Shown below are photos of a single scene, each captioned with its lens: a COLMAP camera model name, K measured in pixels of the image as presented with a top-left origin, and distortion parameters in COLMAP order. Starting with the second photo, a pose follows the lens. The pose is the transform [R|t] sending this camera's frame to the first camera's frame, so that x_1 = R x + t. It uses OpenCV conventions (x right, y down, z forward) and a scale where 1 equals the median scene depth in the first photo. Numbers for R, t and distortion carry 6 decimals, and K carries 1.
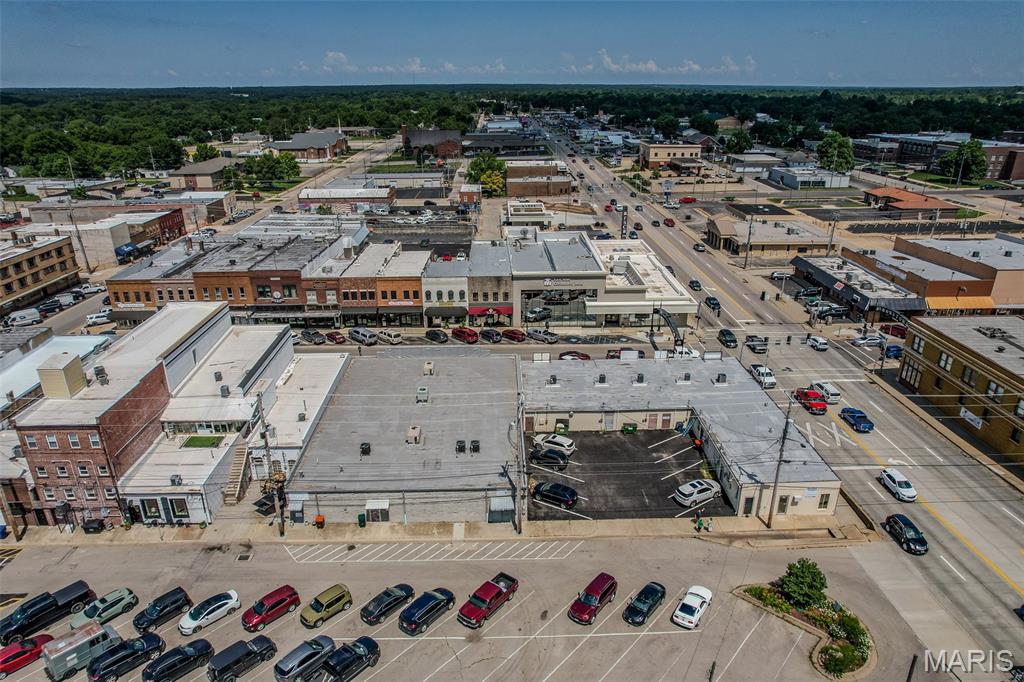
lens RADIAL K [[653.4, 0, 517.4], [0, 653.4, 344.4], [0, 0, 1]] dist [-0.076821, 0.066888]
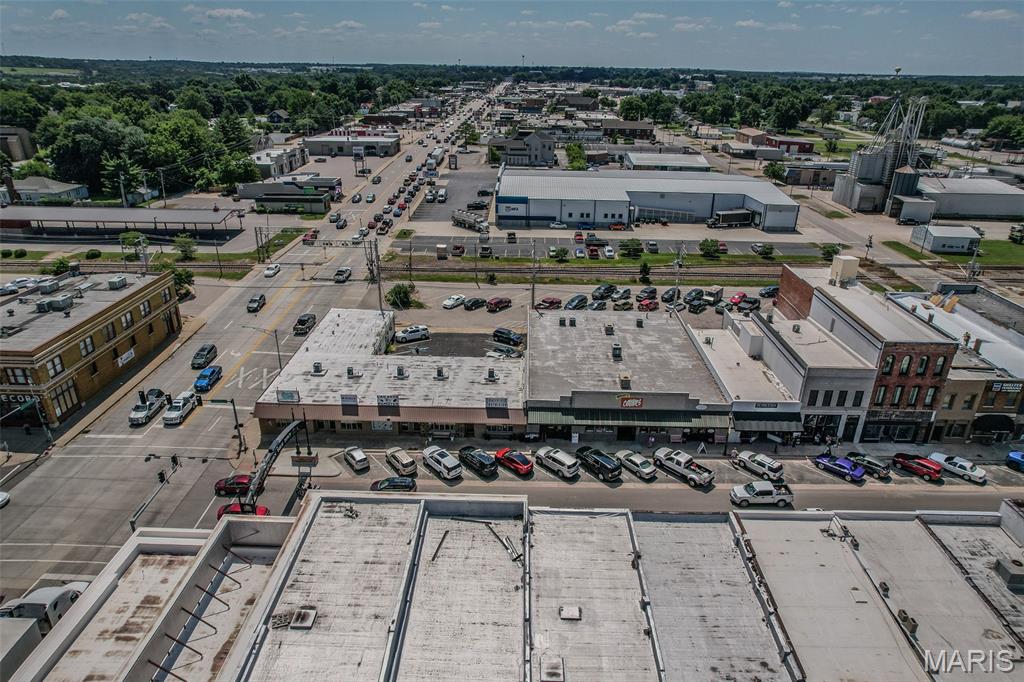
lens RADIAL K [[653.4, 0, 517.4], [0, 653.4, 344.4], [0, 0, 1]] dist [-0.076821, 0.066888]
pose [[-0.998708, -0.031356, 0.039990, -0.015268], [0.006550, 0.700946, 0.713184, -0.493417], [-0.050393, 0.712524, -0.699835, 1.224675]]
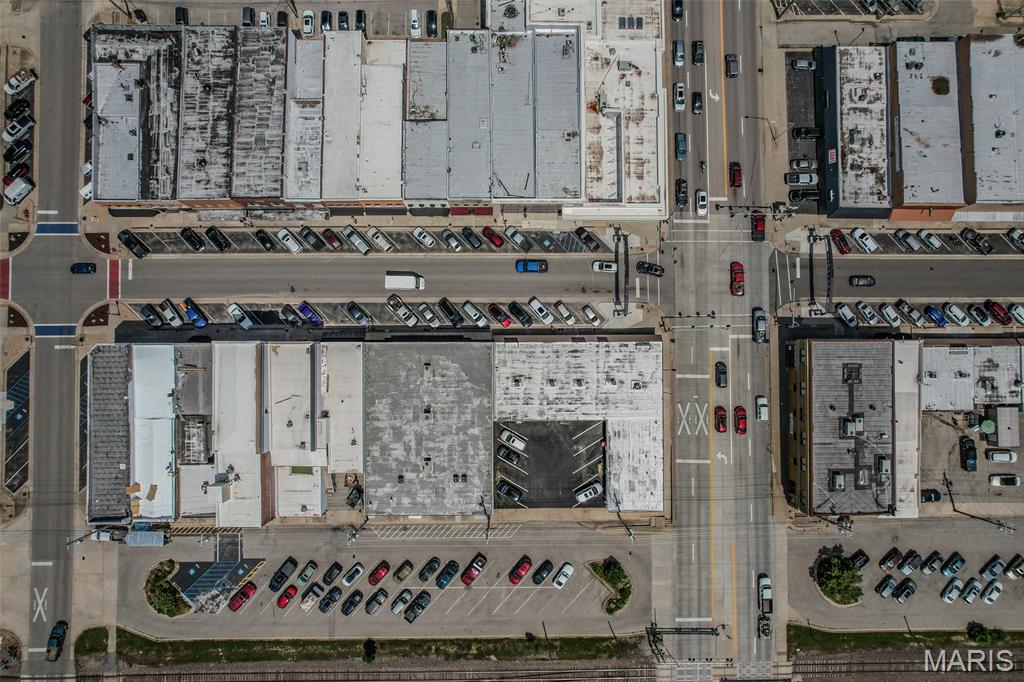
lens RADIAL K [[653.4, 0, 517.4], [0, 653.4, 344.4], [0, 0, 1]] dist [-0.076821, 0.066888]
pose [[0.999361, 0.029361, 0.020391, 0.018011], [-0.030393, 0.397591, 0.917059, -0.943541], [0.018819, -0.917093, 0.398230, 0.389175]]
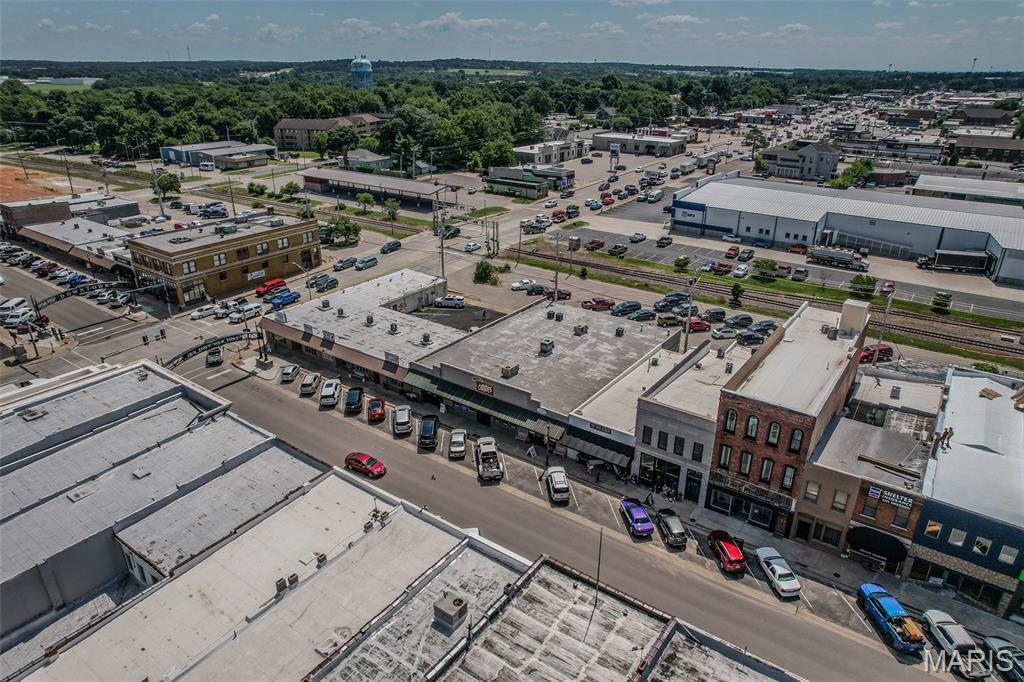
lens RADIAL K [[653.4, 0, 517.4], [0, 653.4, 344.4], [0, 0, 1]] dist [-0.076821, 0.066888]
pose [[-0.795296, -0.247372, 0.553453, -0.492694], [0.220848, 0.731993, 0.644525, -0.443886], [-0.564562, 0.634818, -0.527519, 1.110098]]
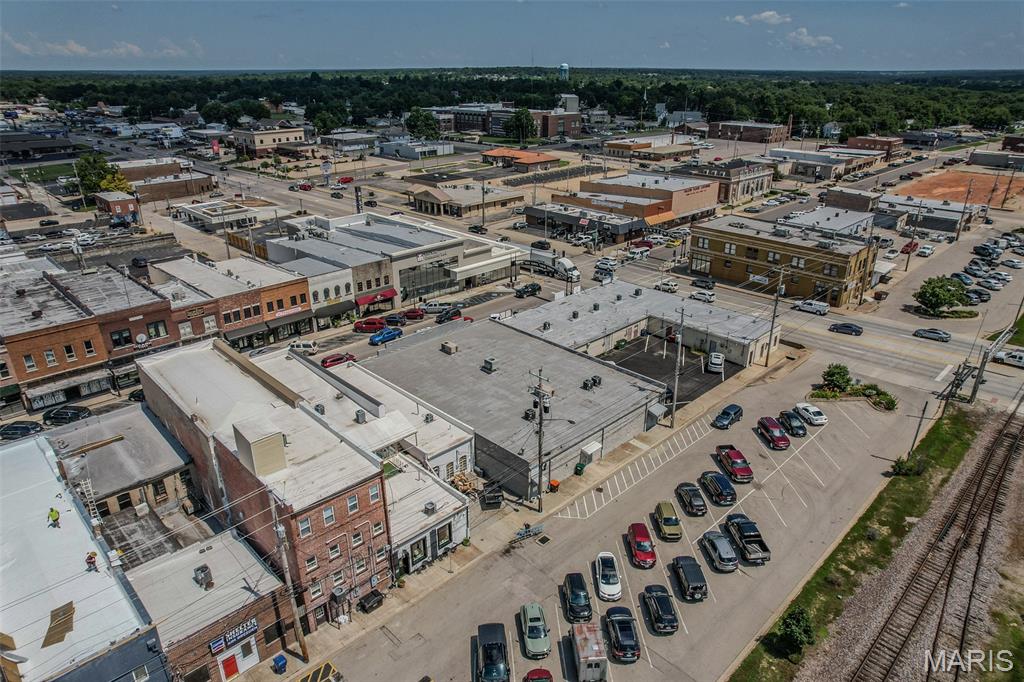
lens RADIAL K [[653.4, 0, 517.4], [0, 653.4, 344.4], [0, 0, 1]] dist [-0.076821, 0.066888]
pose [[0.733608, -0.267405, 0.624751, -0.518749], [0.254017, 0.960591, 0.112873, -0.041086], [-0.630313, 0.075893, 0.772623, 0.122149]]
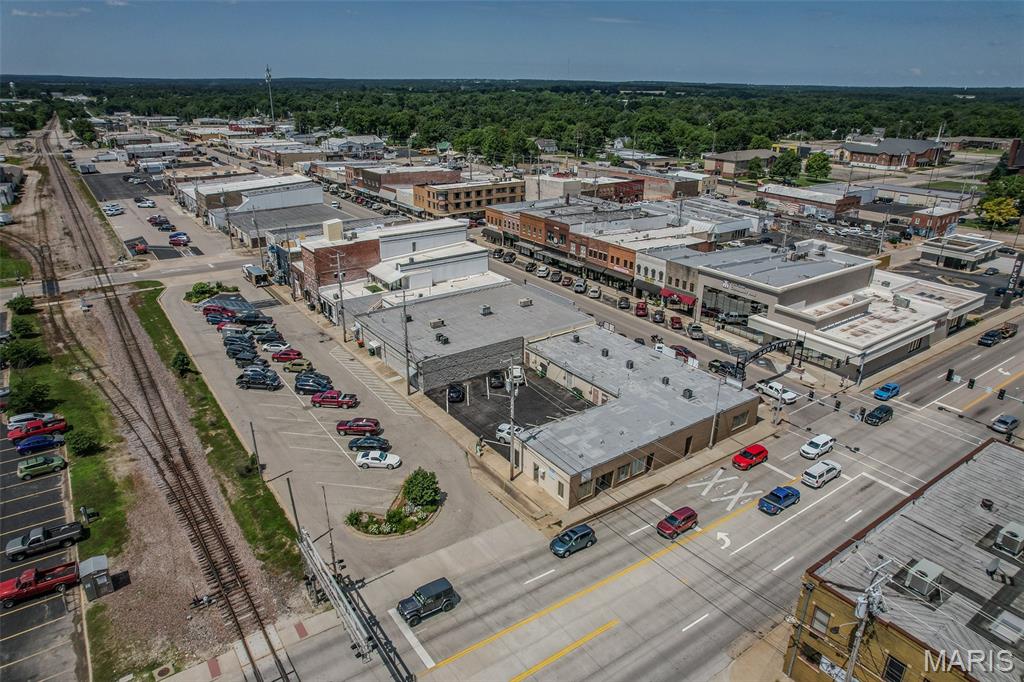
lens RADIAL K [[653.4, 0, 517.4], [0, 653.4, 344.4], [0, 0, 1]] dist [-0.076821, 0.066888]
pose [[0.556586, 0.322609, -0.765595, 0.659654], [-0.321333, 0.933401, 0.159711, -0.065456], [0.766131, 0.157118, 0.623183, 0.151652]]
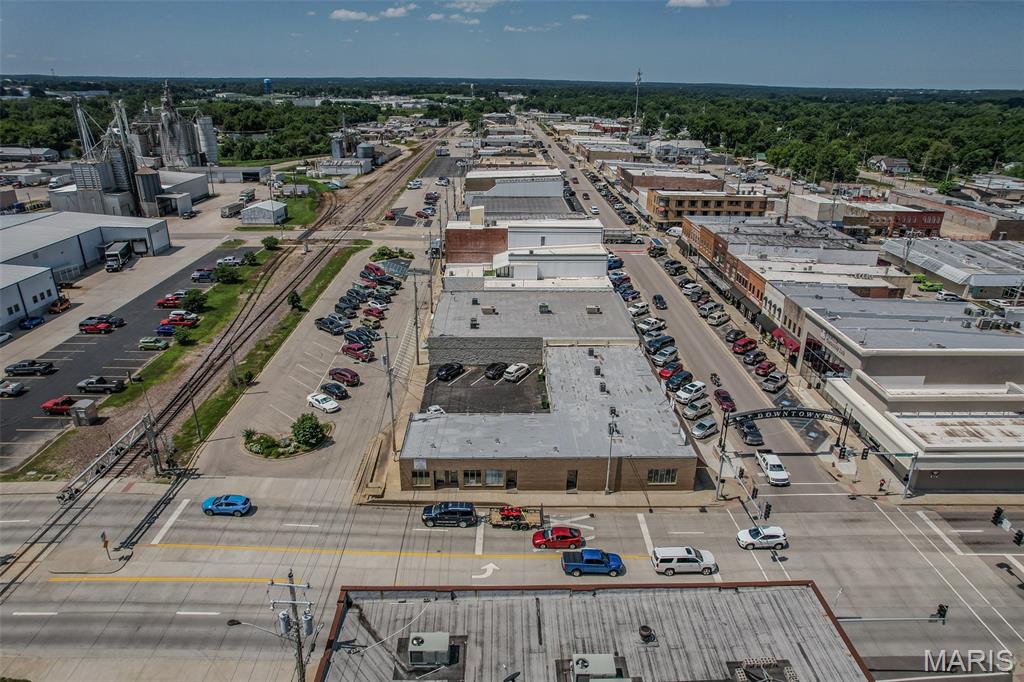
lens RADIAL K [[653.4, 0, 517.4], [0, 653.4, 344.4], [0, 0, 1]] dist [-0.076821, 0.066888]
pose [[-0.003980, 0.381165, -0.924498, 0.793680], [-0.387088, 0.851845, 0.352878, -0.220302], [0.922034, 0.359267, 0.144154, 0.539739]]
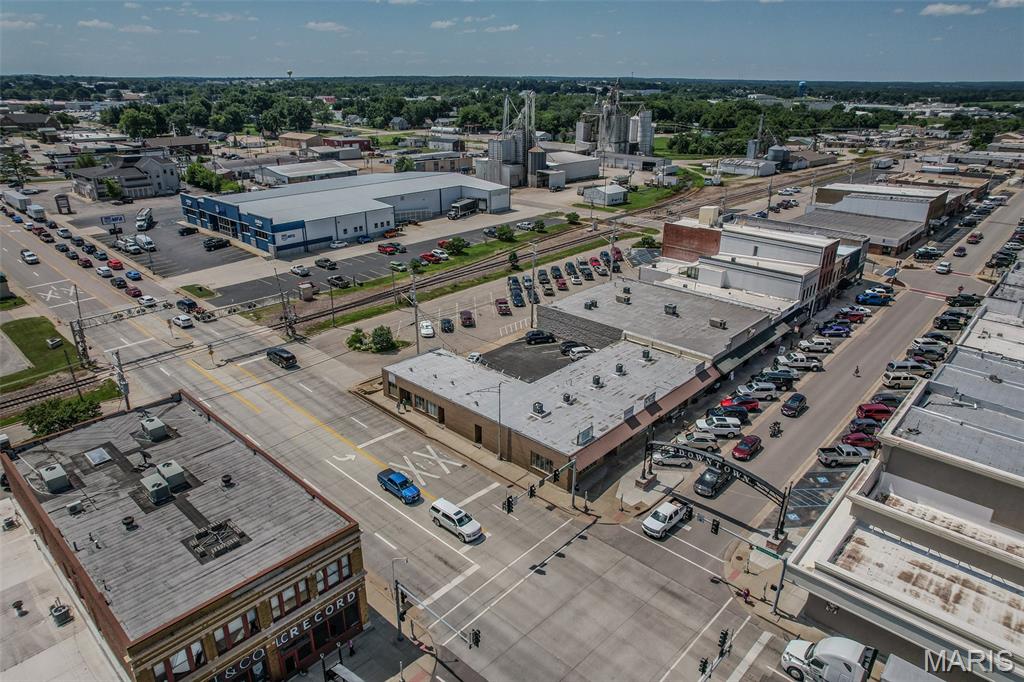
lens RADIAL K [[653.4, 0, 517.4], [0, 653.4, 344.4], [0, 0, 1]] dist [-0.076821, 0.066888]
pose [[-0.697319, 0.271617, -0.663303, 0.668139], [-0.275416, 0.752833, 0.597820, -0.395504], [0.661734, 0.599555, -0.450157, 0.990383]]
